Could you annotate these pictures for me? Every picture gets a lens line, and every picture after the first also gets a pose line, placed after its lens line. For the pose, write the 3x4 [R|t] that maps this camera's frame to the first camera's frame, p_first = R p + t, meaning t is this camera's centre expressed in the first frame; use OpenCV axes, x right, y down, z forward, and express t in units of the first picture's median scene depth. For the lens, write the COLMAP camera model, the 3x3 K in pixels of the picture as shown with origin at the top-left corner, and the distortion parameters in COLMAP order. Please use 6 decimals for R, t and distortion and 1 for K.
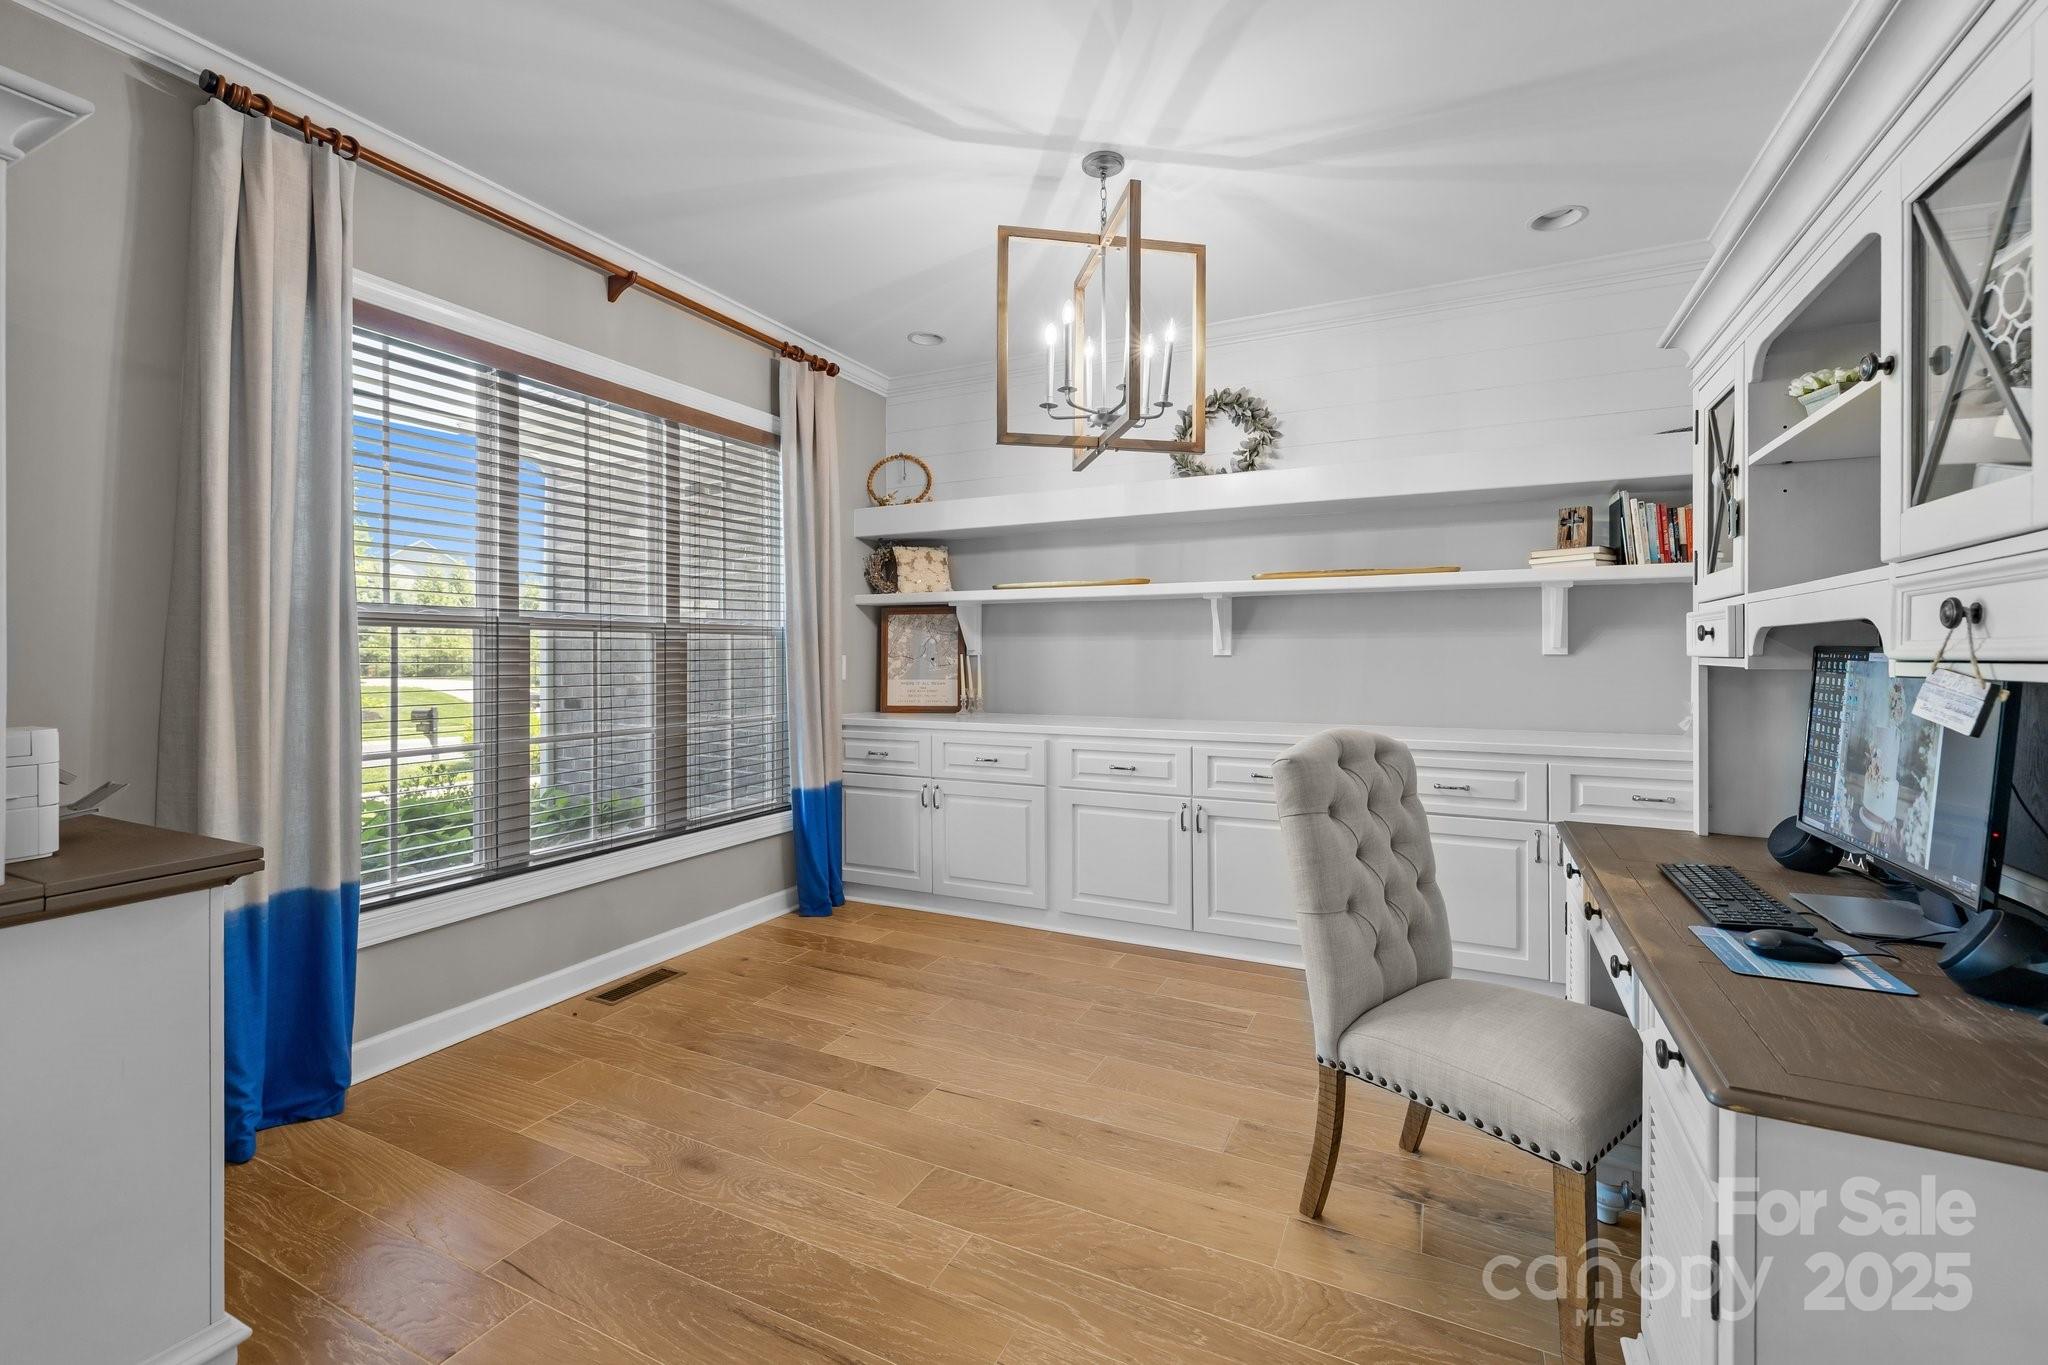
lens RADIAL K [[863.4, 0, 1025.5], [0, 863.4, 663.9], [0, 0, 1]] dist [-0.000086, 0.000036]
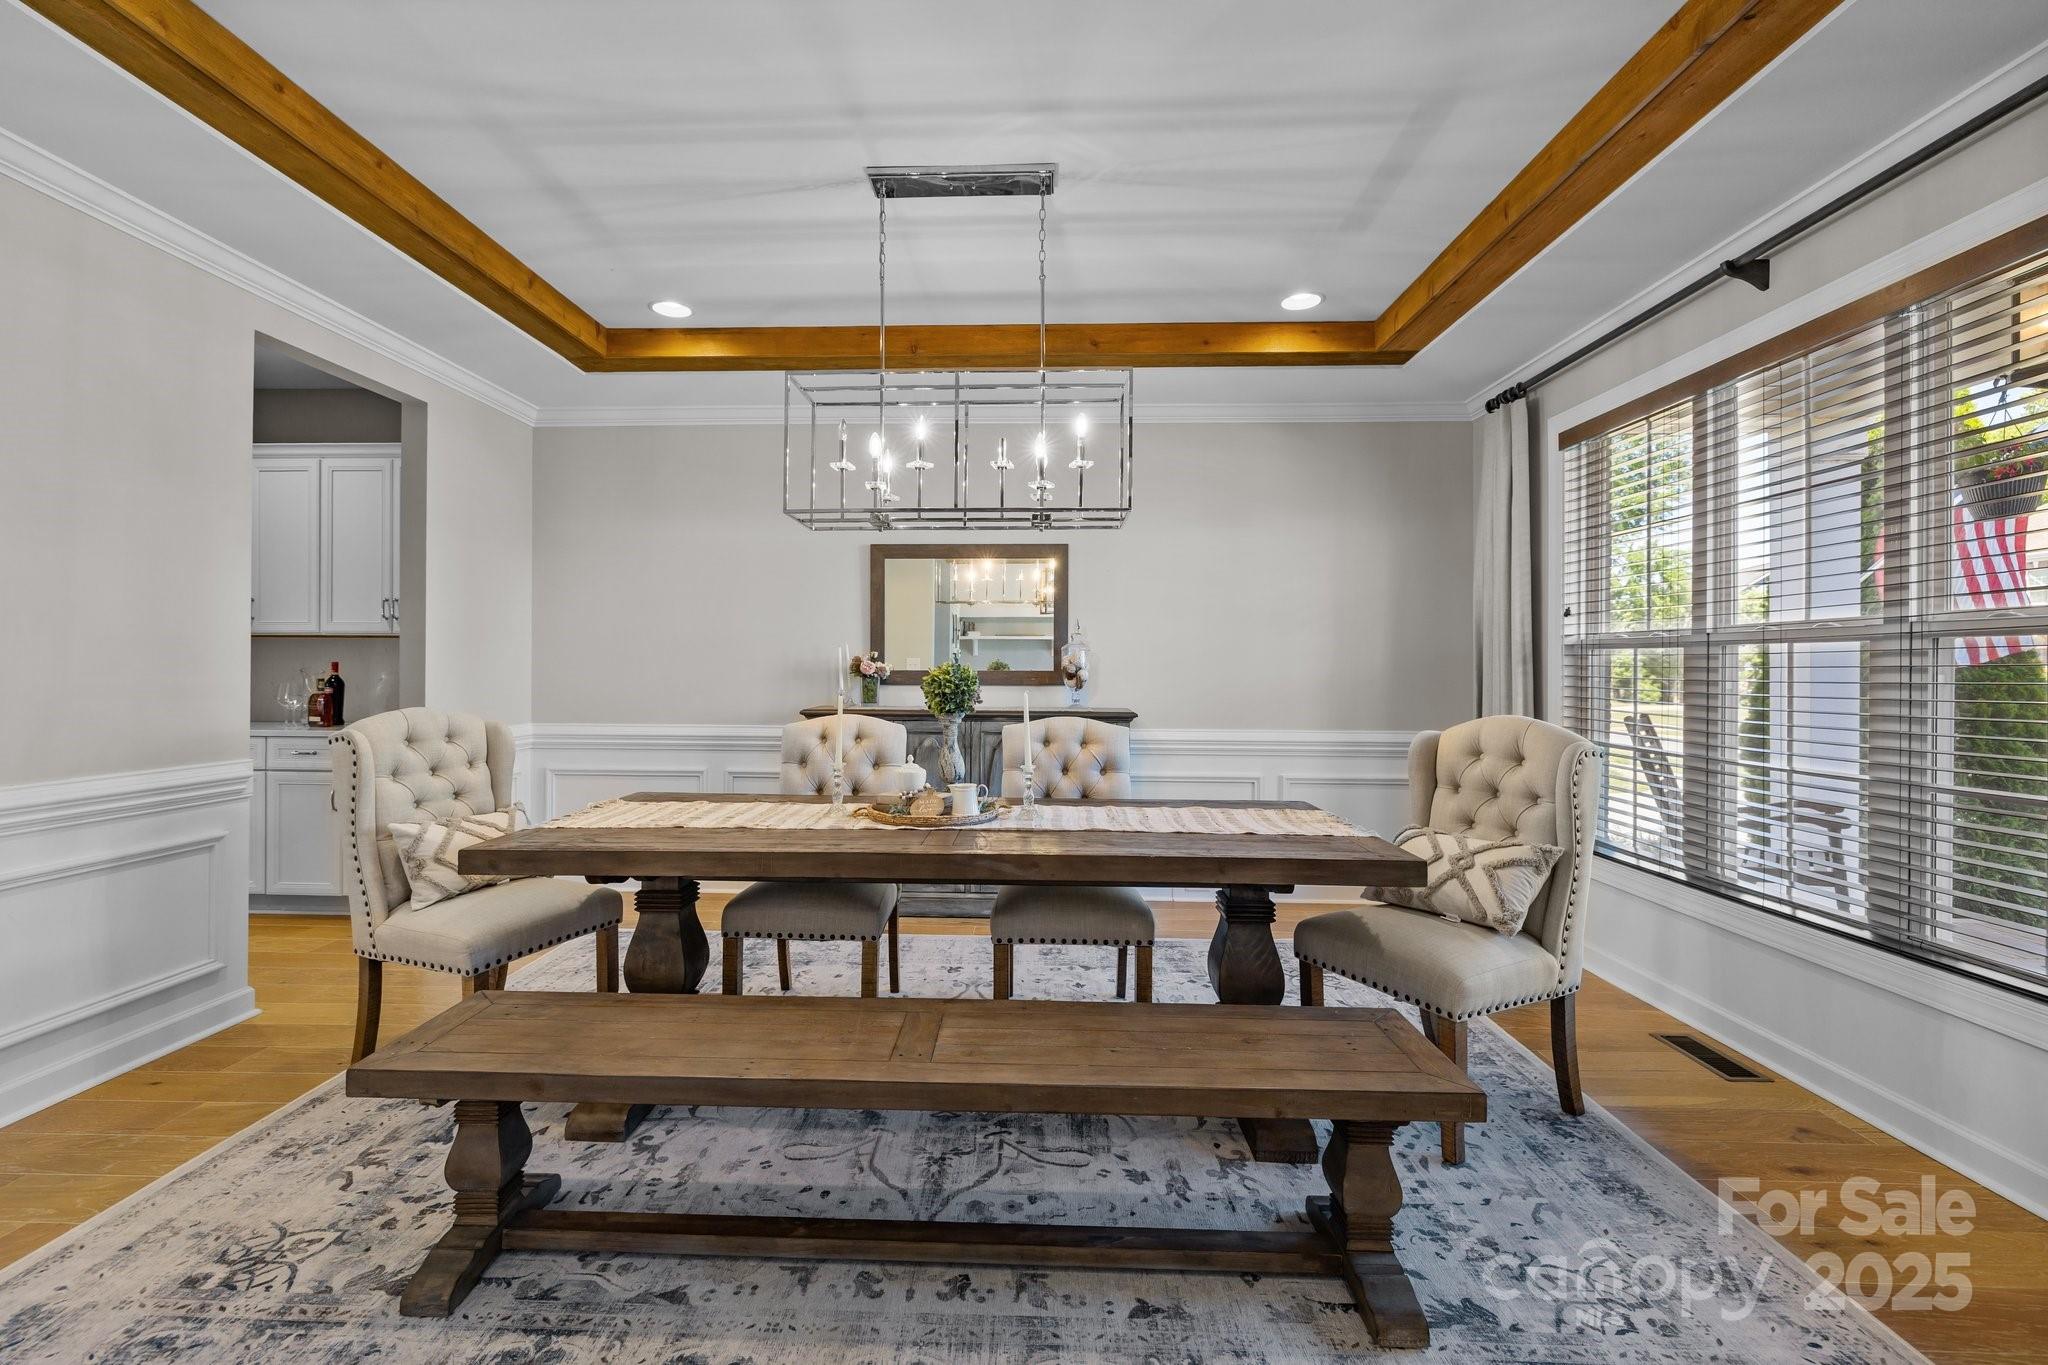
lens RADIAL K [[863.4, 0, 1019.1], [0, 863.4, 672.6], [0, 0, 1]] dist [-0.000086, 0.000036]
pose [[-0.905921, 0.004783, -0.423419, 0.534589], [0.000587, 0.999949, 0.010040, -0.017369], [0.423446, 0.008847, -0.905878, 1.495851]]
